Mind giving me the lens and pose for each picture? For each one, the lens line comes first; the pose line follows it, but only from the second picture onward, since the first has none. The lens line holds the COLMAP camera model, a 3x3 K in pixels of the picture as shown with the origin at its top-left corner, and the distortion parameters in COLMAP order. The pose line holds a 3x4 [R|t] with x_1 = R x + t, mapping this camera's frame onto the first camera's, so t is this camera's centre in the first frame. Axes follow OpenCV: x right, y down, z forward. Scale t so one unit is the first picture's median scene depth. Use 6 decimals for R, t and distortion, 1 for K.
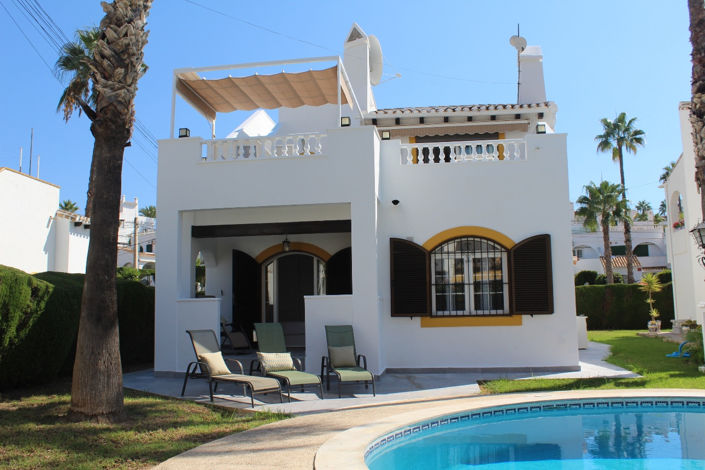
lens RADIAL K [[603.3, 0, 352.9], [0, 603.3, 238.0], [0, 0, 1]] dist [-0.093233, 0.017249]
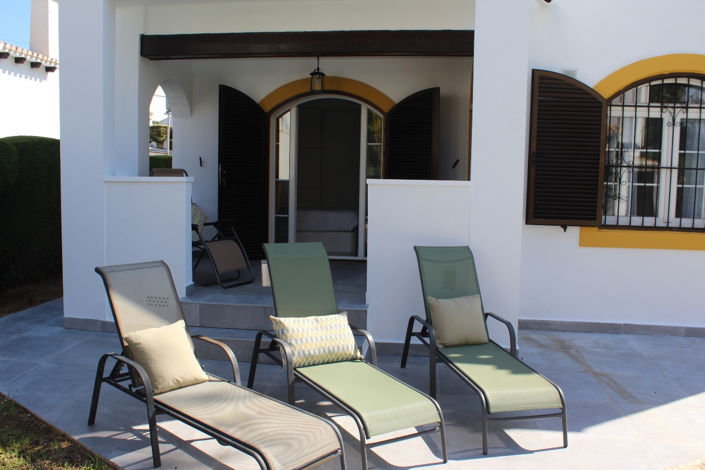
lens RADIAL K [[603.3, 0, 350.4], [0, 603.3, 232.4], [0, 0, 1]] dist [-0.093233, 0.017249]
pose [[0.999238, 0.037151, 0.011972, -0.091342], [-0.038857, 0.975888, 0.214786, 0.032426], [-0.003704, -0.215087, 0.976588, 0.490495]]
